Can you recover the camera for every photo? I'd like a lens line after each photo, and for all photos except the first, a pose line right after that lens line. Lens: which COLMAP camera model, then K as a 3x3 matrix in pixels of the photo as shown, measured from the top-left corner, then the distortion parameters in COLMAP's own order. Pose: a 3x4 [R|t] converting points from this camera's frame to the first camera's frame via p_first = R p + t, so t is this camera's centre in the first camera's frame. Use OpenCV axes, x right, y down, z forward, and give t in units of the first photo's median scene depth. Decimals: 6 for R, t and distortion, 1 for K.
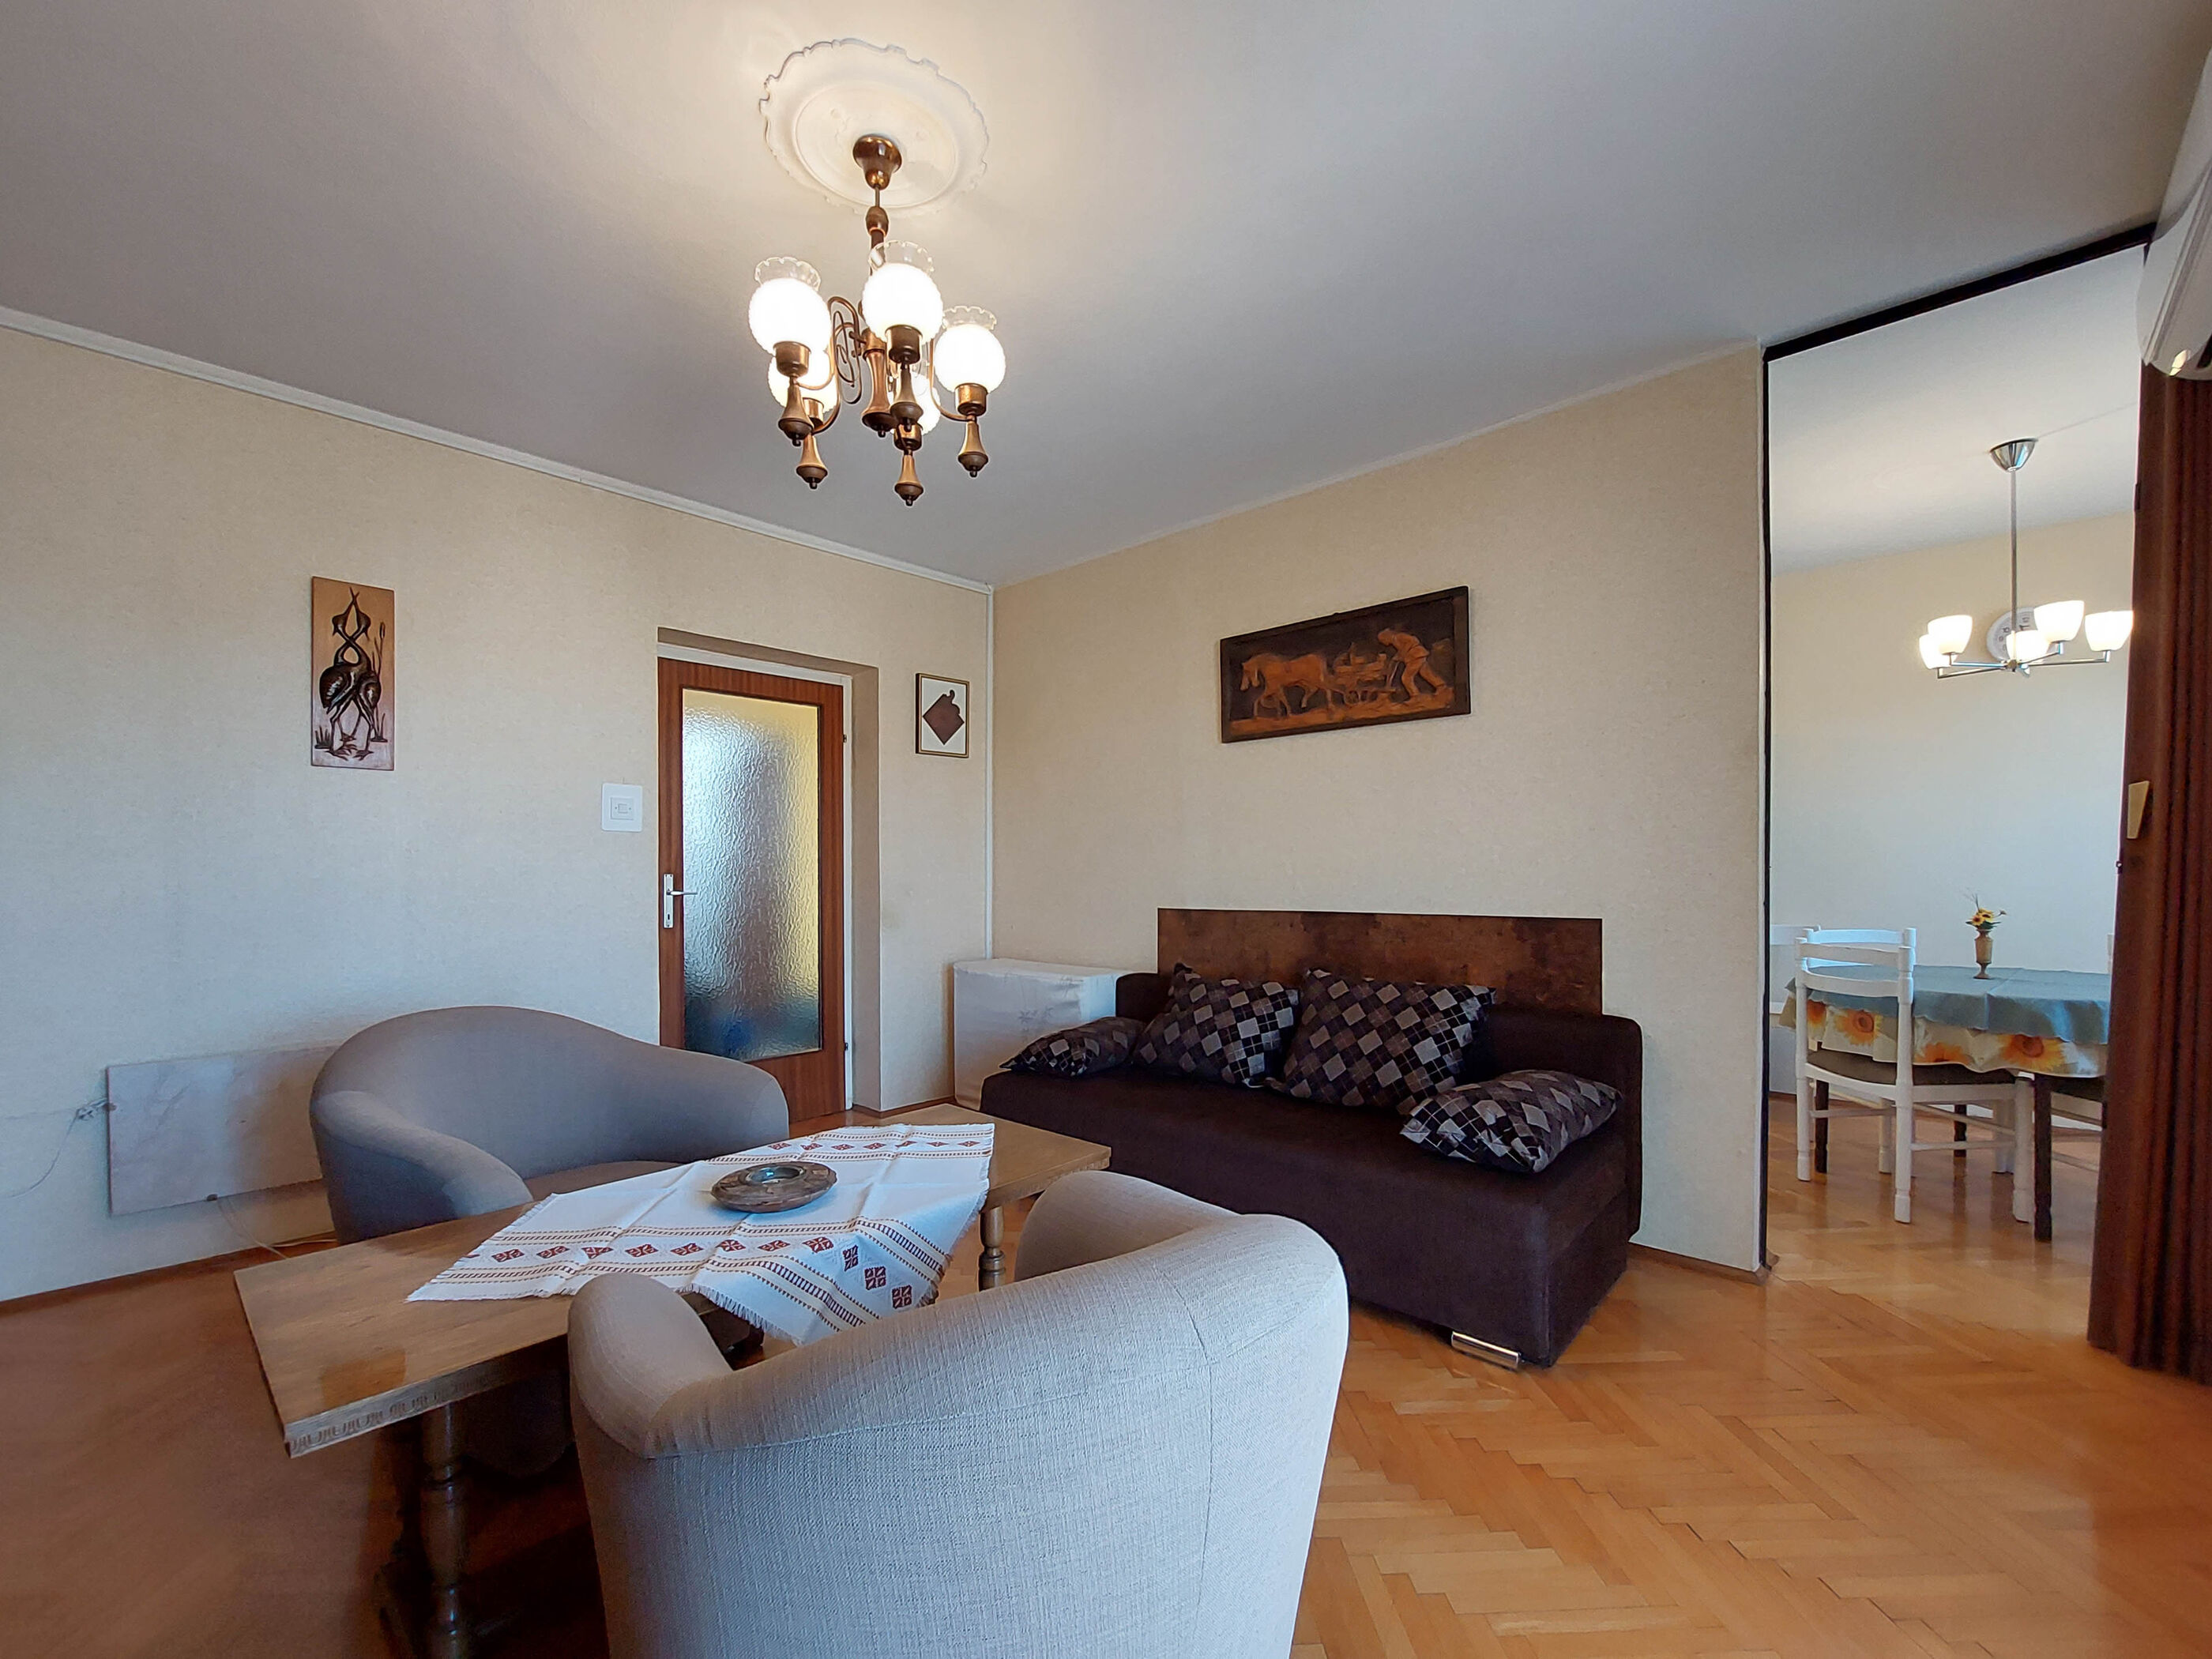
lens RADIAL K [[904.8, 0, 1112.9], [0, 904.8, 878.5], [0, 0, 1]] dist [-0.017388, -0.000324]
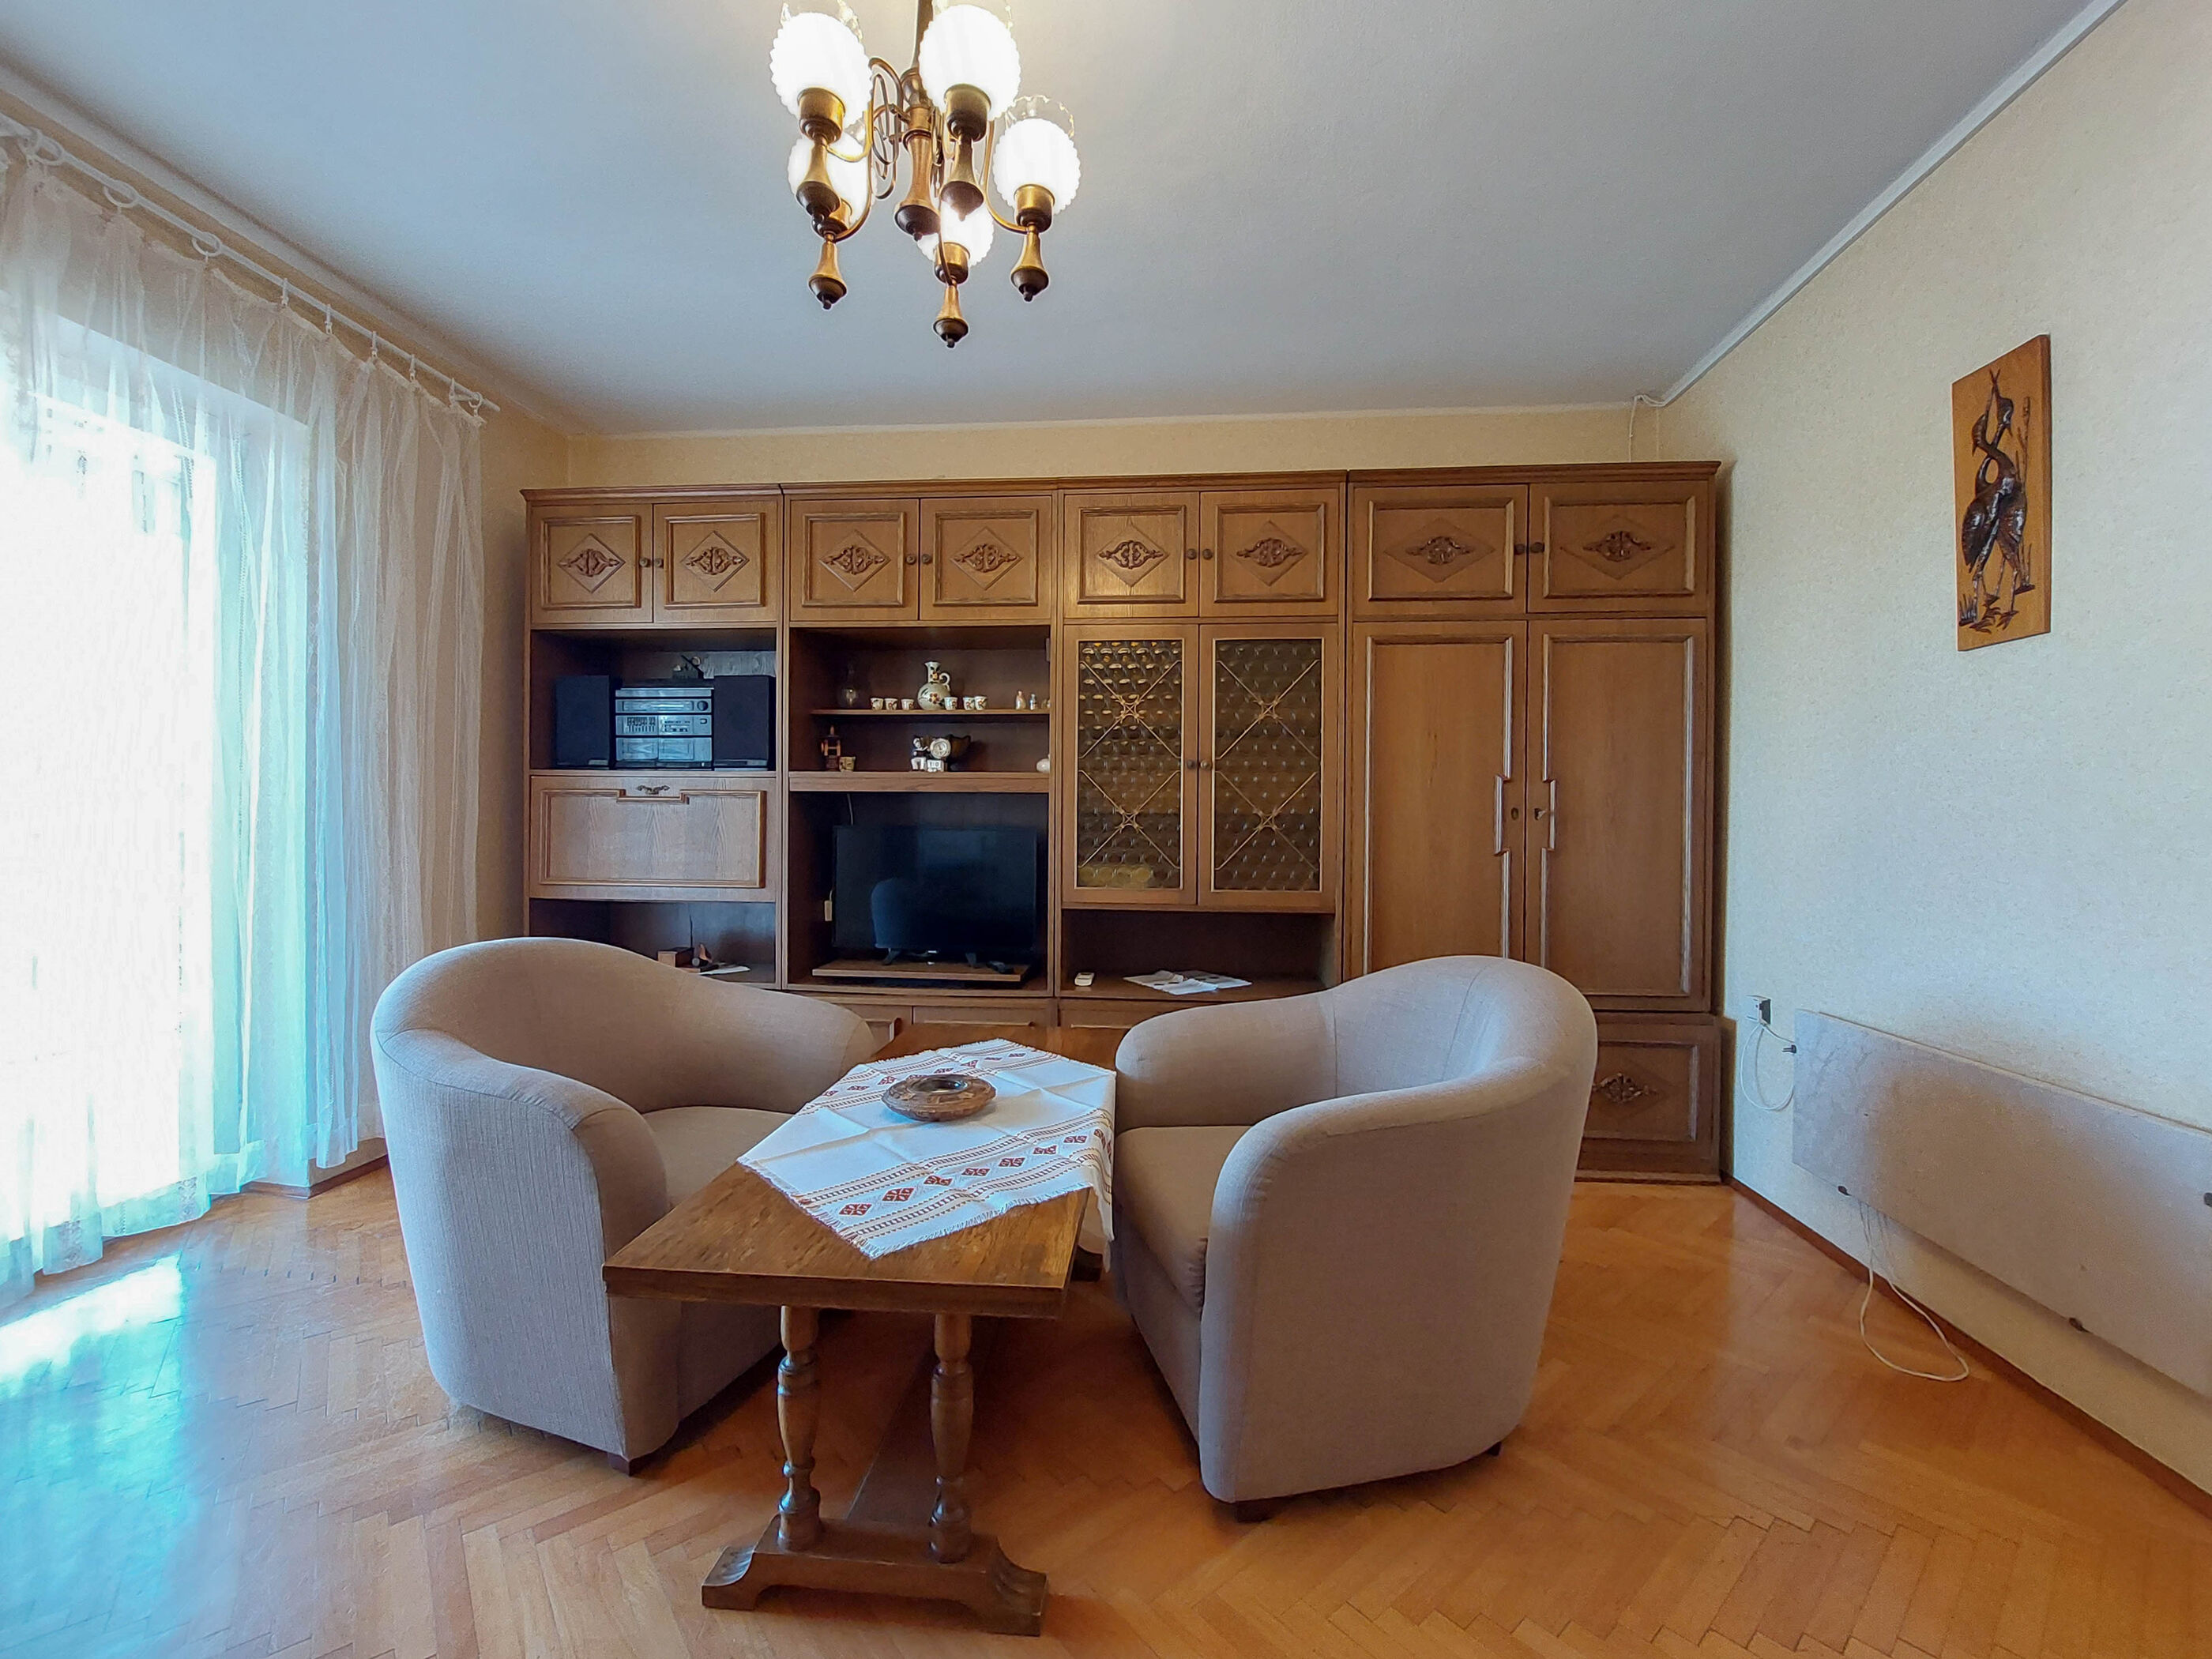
lens RADIAL K [[921.2, 0, 1108.8], [0, 921.2, 822.7], [0, 0, 1]] dist [-0.009686, -0.000869]
pose [[-0.798034, -0.001543, -0.602611, 0.059085], [-0.011210, 0.999862, 0.012284, 0.005192], [0.602508, 0.016558, -0.797941, 1.047561]]
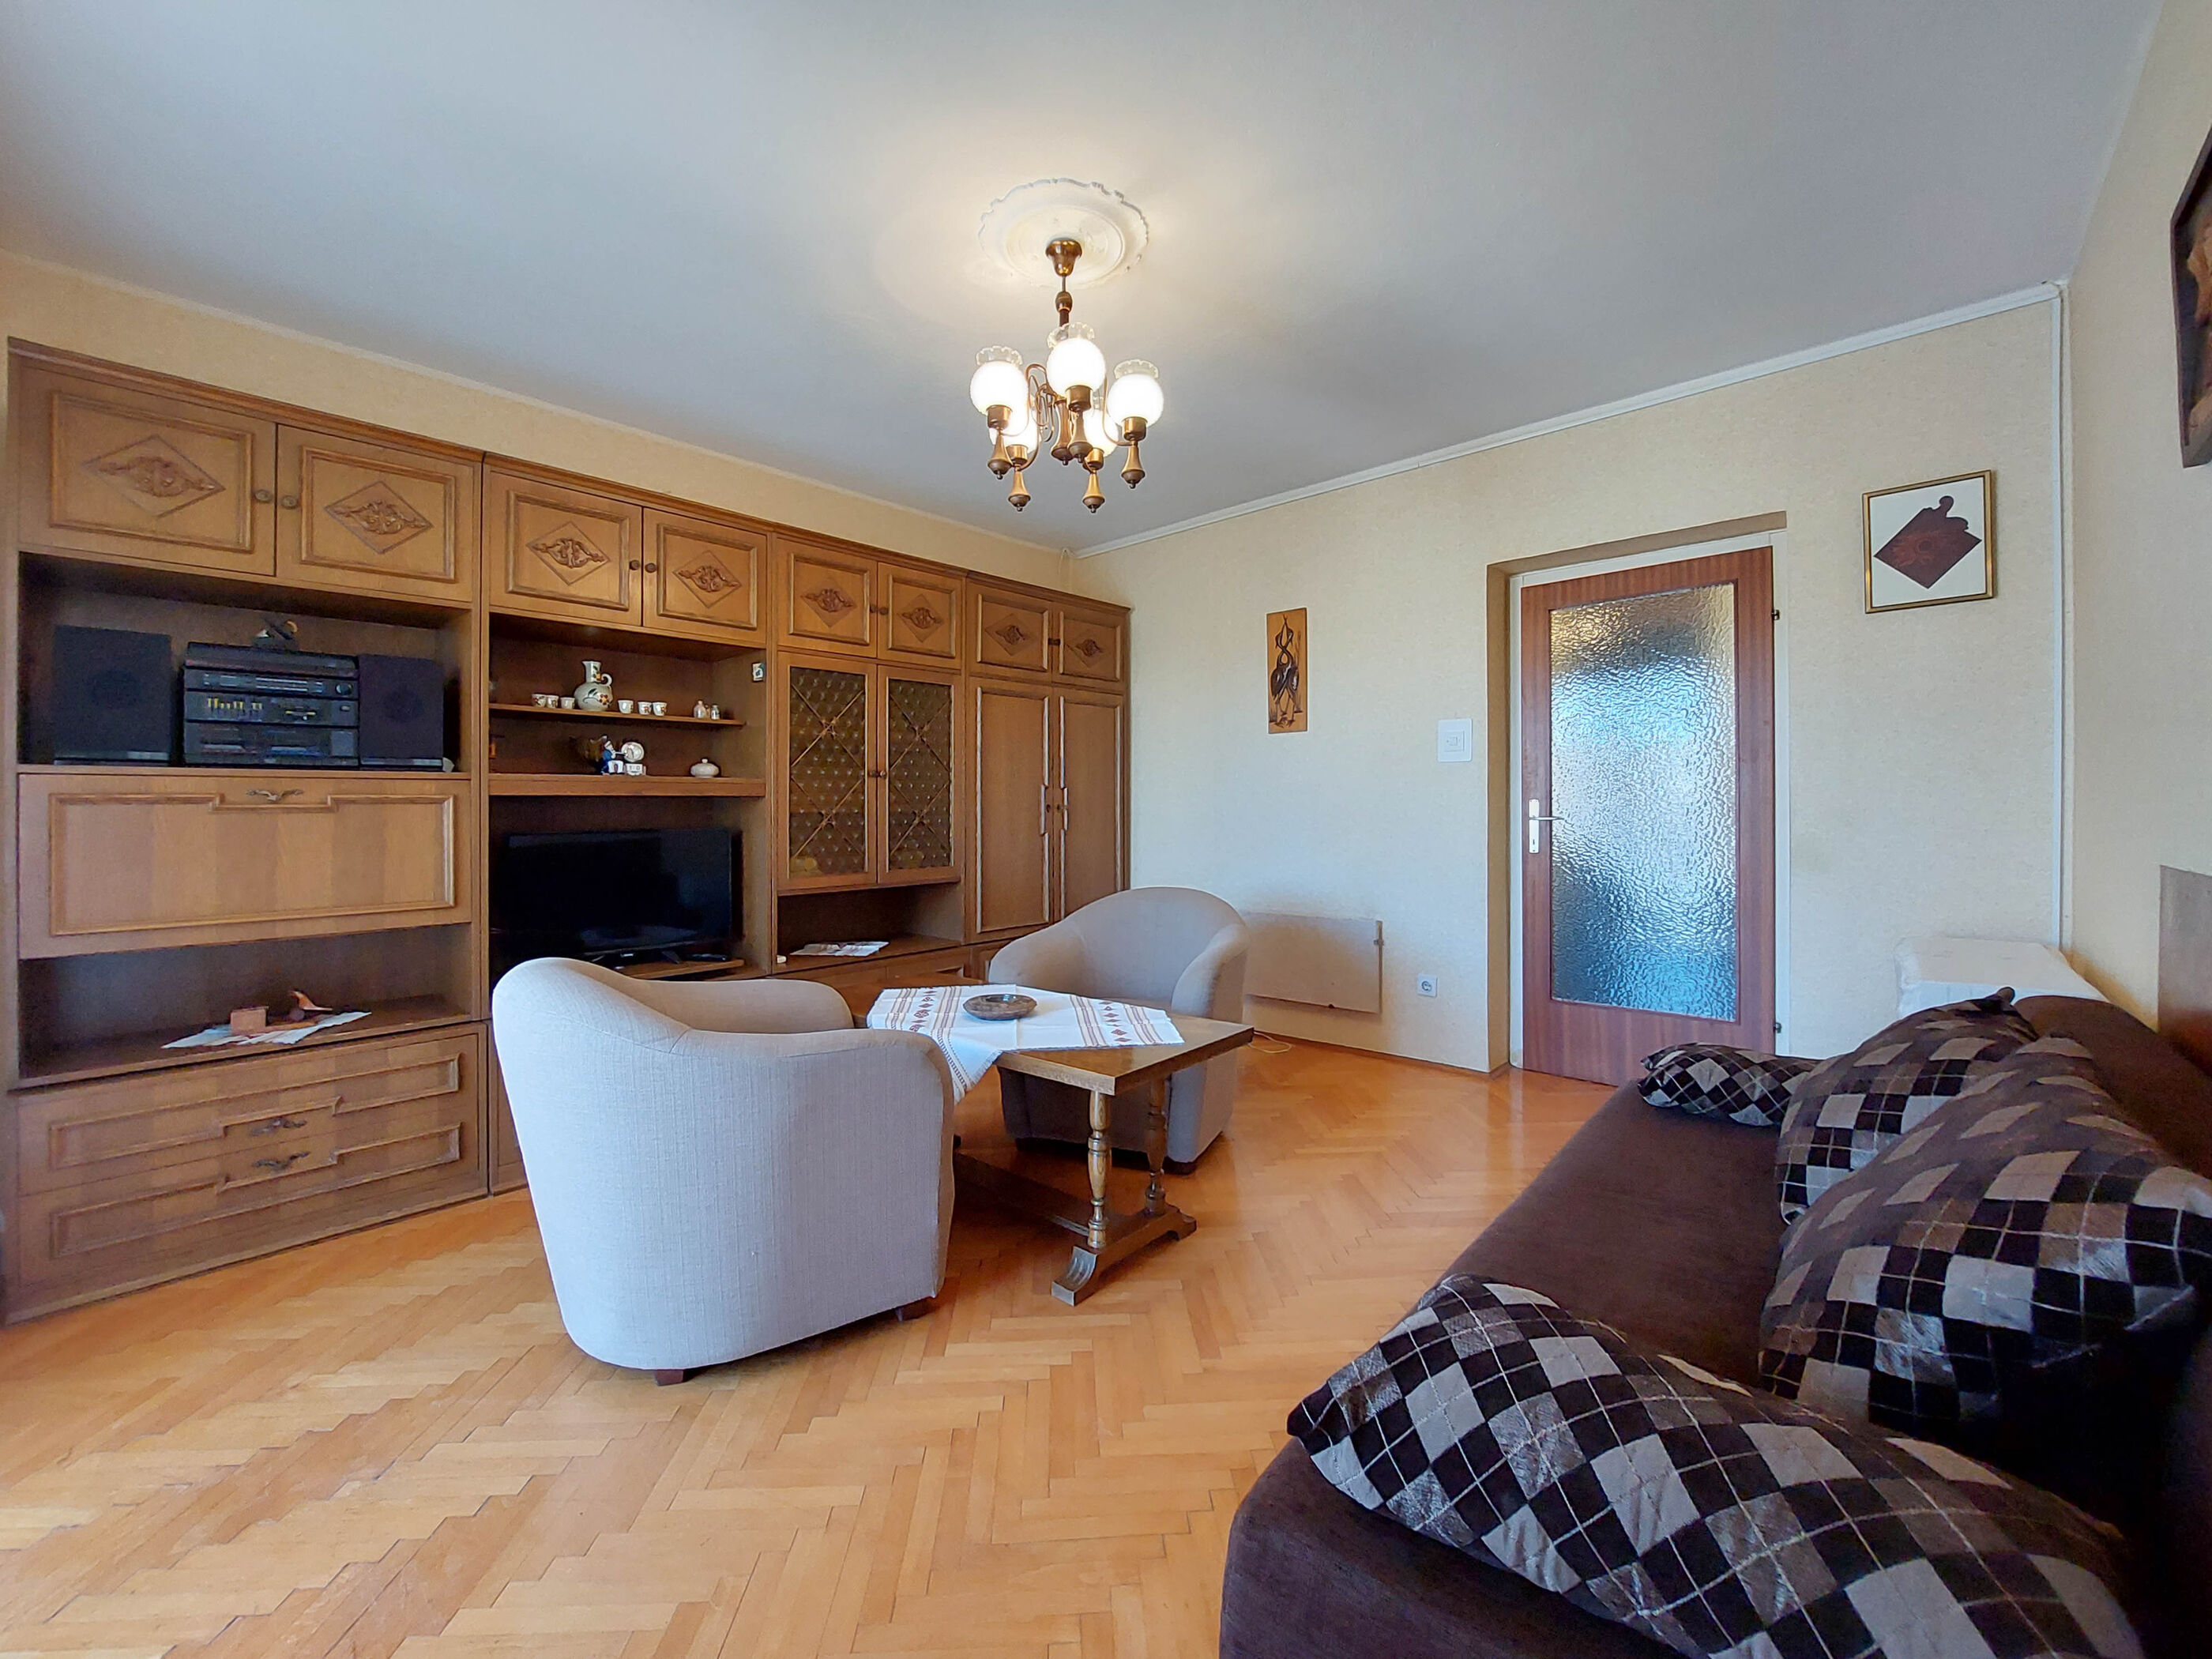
lens RADIAL K [[921.2, 0, 1108.8], [0, 921.2, 822.7], [0, 0, 1]] dist [-0.009686, -0.000869]
pose [[0.019349, 0.014434, -0.999709, 0.651071], [0.005964, 0.999876, 0.014552, 0.004233], [0.999795, -0.006244, 0.019261, 0.610869]]
